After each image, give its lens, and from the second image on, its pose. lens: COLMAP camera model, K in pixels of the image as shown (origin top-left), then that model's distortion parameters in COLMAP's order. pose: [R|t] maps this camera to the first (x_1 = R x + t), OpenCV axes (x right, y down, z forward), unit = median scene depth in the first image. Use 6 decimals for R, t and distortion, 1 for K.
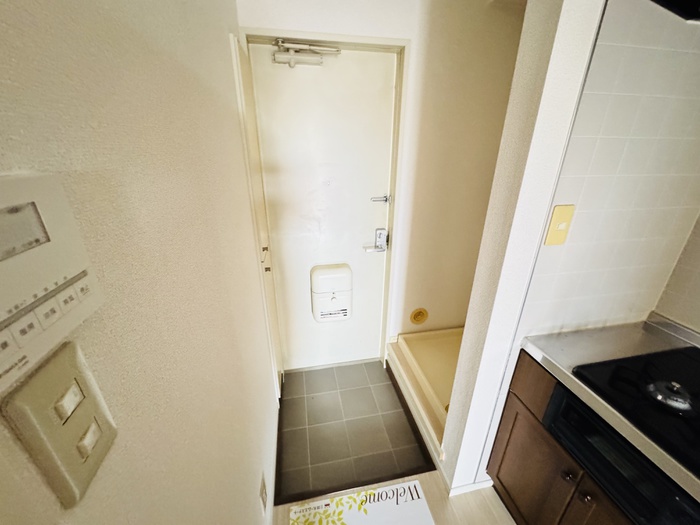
lens RADIAL K [[281.2, 0, 347.7], [0, 281.2, 262.8], [0, 0, 1]] dist [-0.005560, -0.000357]
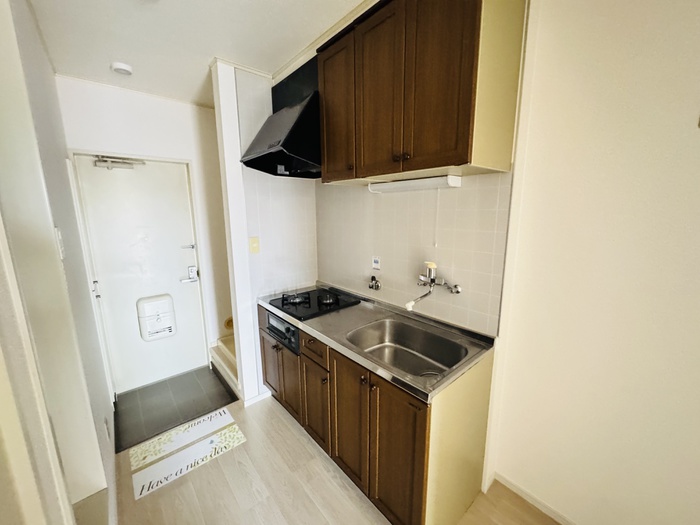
lens RADIAL K [[281.2, 0, 349.3], [0, 281.2, 263.9], [0, 0, 1]] dist [-0.005560, -0.000357]
pose [[0.867341, -0.100240, 0.487516, 0.120508], [0.197418, 0.968448, -0.152100, 0.265010], [-0.456887, 0.228168, 0.859764, -0.683606]]
